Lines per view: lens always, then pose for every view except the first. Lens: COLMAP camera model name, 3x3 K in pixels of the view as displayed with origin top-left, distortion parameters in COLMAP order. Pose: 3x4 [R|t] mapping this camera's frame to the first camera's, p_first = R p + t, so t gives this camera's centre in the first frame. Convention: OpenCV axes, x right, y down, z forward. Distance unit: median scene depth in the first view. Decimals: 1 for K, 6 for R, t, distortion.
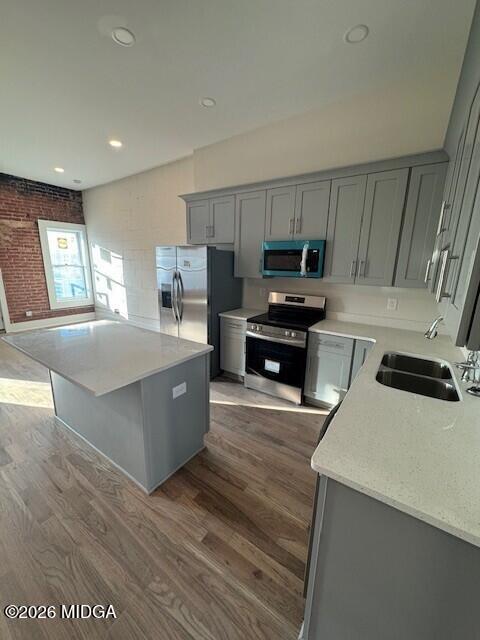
lens RADIAL K [[254.9, 0, 240.6], [0, 254.9, 321.3], [0, 0, 1]] dist [-0.001004, 0.000084]
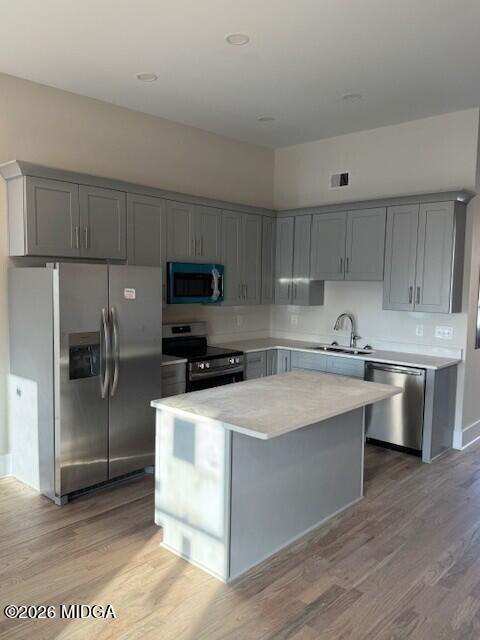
lens RADIAL K [[490.1, 0, 240.0], [0, 490.1, 320.0], [0, 0, 1]] dist [0.004619, -0.000088]
pose [[0.150145, -0.100377, 0.983555, -1.630875], [0.203873, 0.976595, 0.068545, -0.229420], [-0.967415, 0.190229, 0.167095, 0.663502]]
